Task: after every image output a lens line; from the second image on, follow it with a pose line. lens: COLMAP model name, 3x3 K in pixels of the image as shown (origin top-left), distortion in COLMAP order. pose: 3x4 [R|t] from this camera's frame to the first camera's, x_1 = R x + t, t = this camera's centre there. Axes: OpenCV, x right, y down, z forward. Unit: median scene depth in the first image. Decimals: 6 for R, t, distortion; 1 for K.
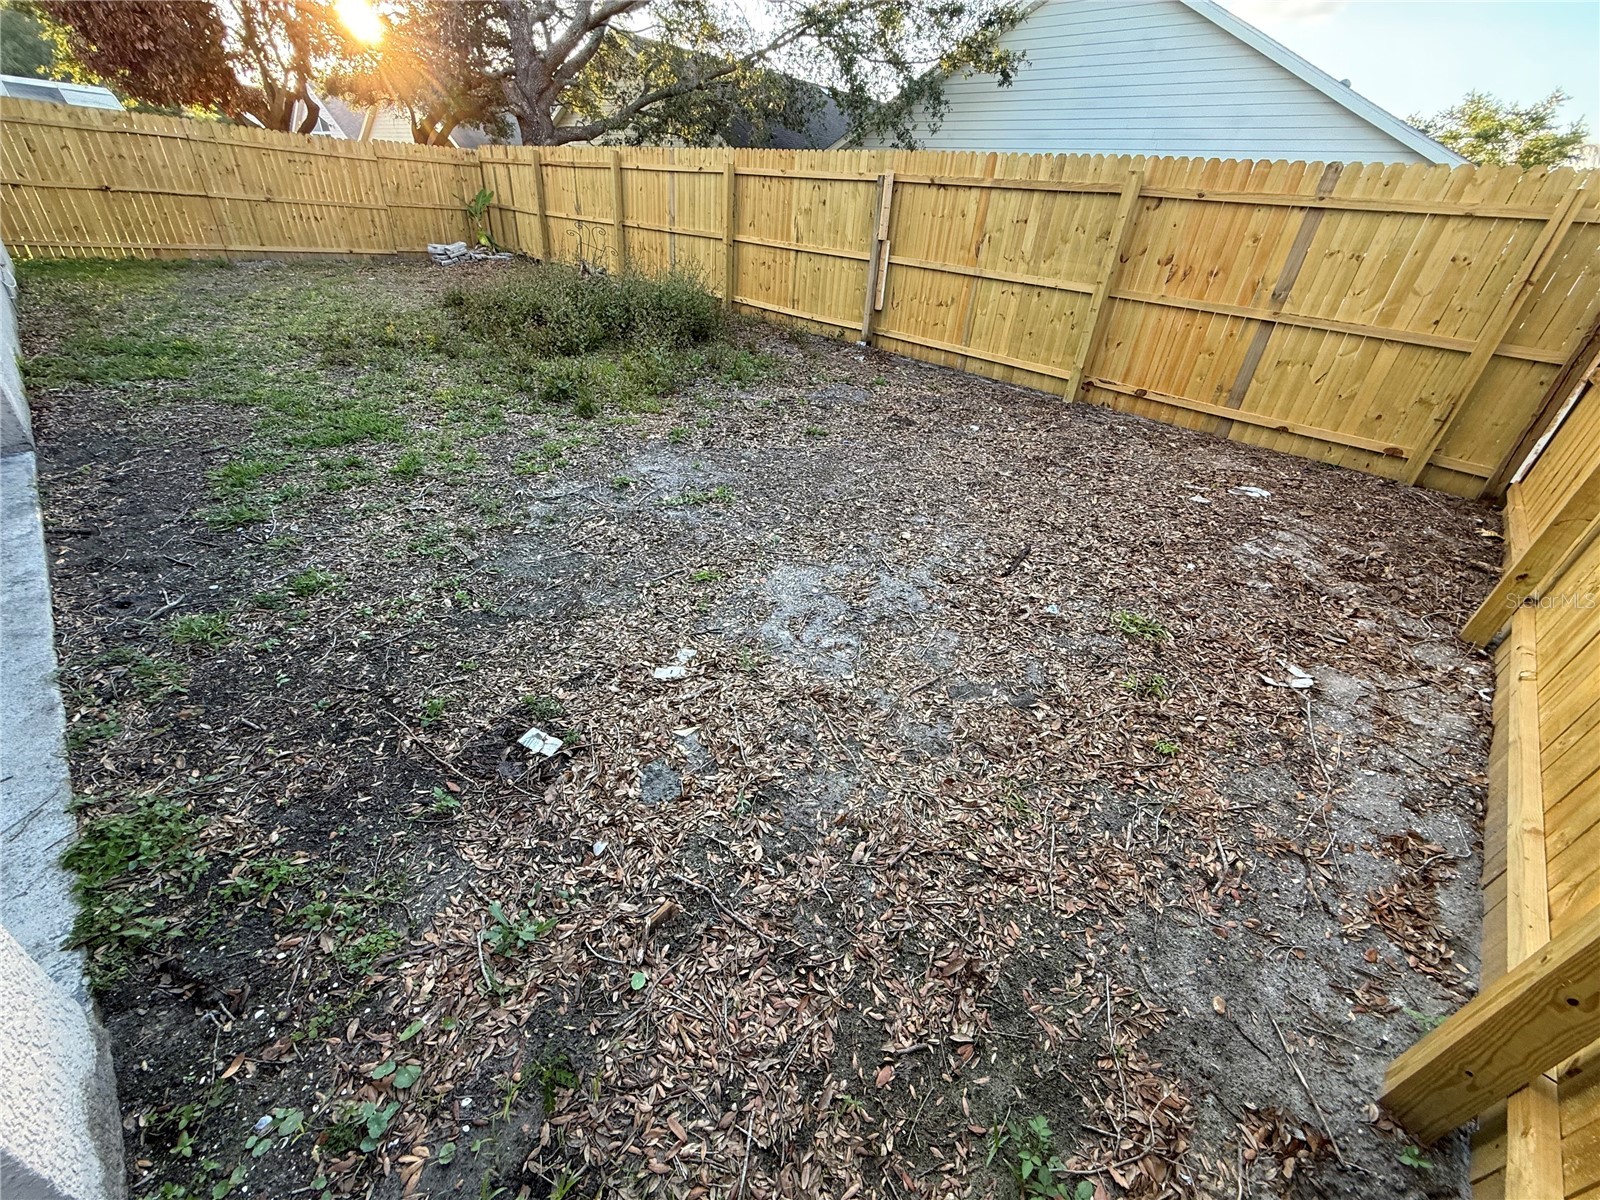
lens RADIAL K [[635.3, 0, 794.9], [0, 635.3, 596.7], [0, 0, 1]] dist [-0.002756, -0.000308]
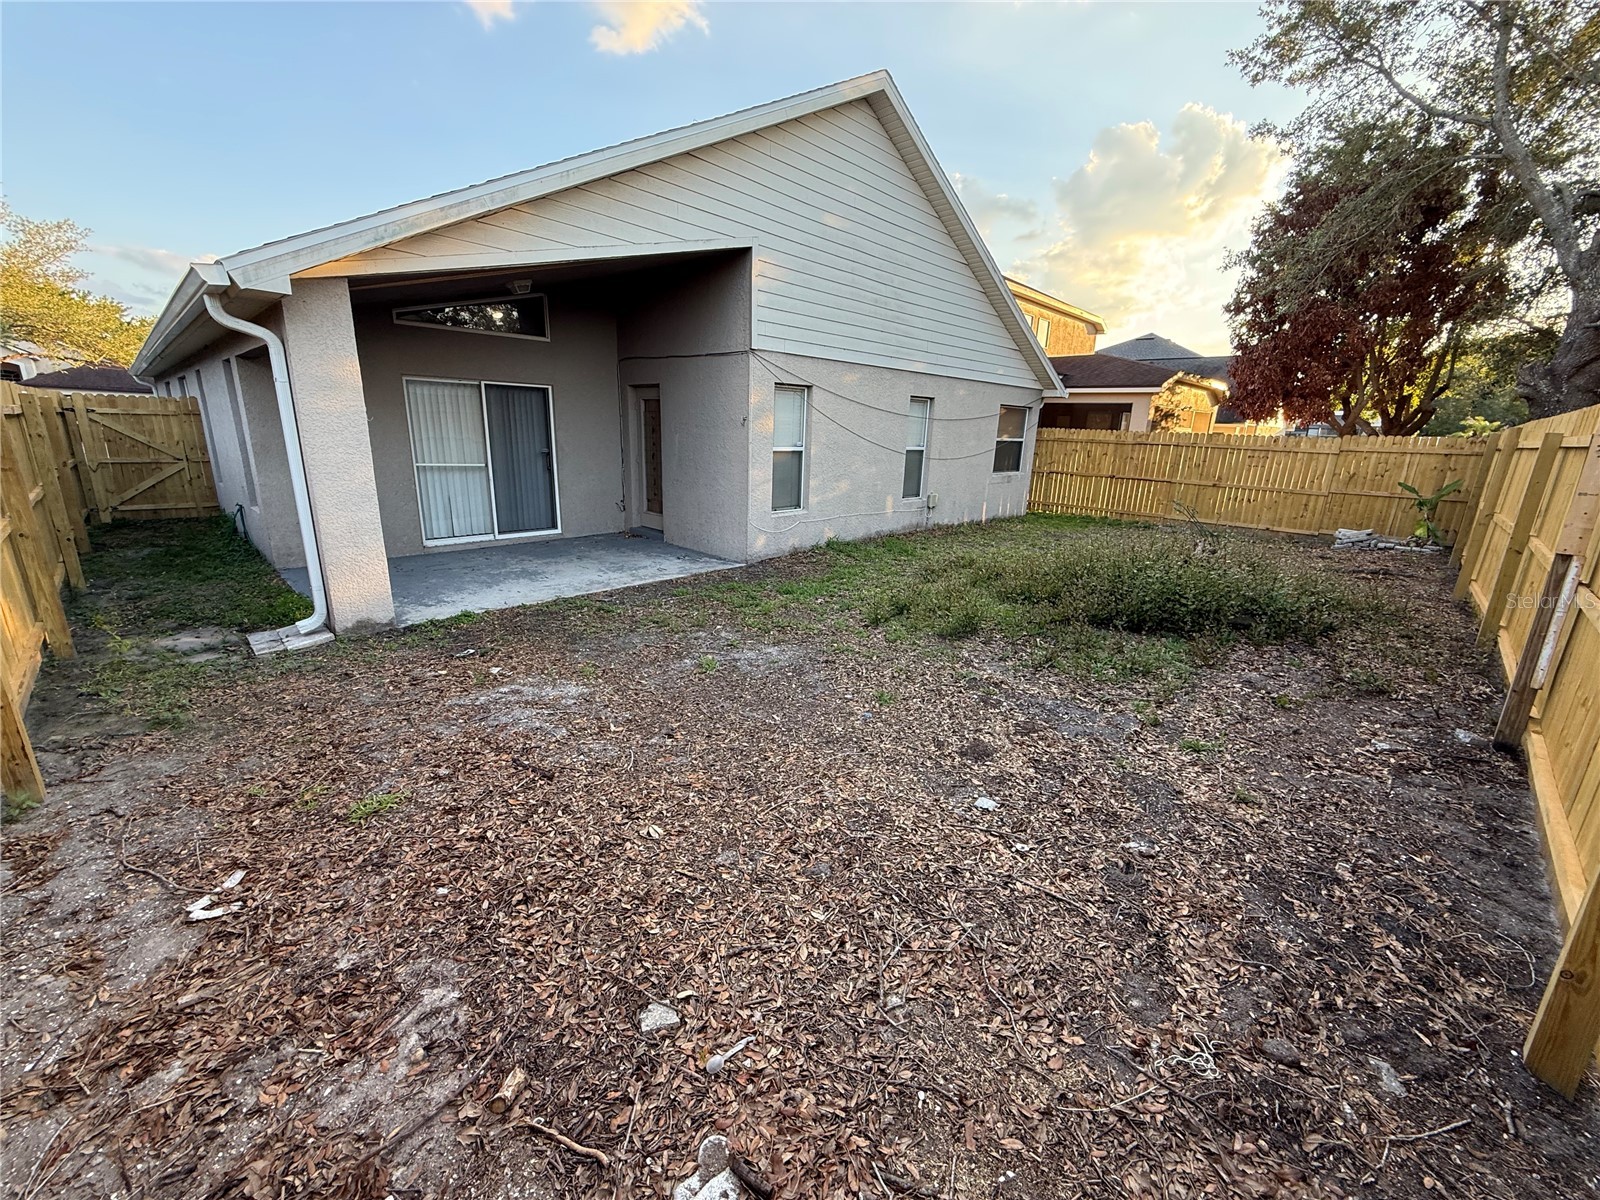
lens RADIAL K [[635.3, 0, 794.7], [0, 635.3, 606.0], [0, 0, 1]] dist [-0.002756, -0.000308]
pose [[0.005110, 0.188994, -0.981965, 1.034299], [-0.550808, 0.820117, 0.154978, -0.518053], [0.834616, 0.540082, 0.108290, 0.894509]]
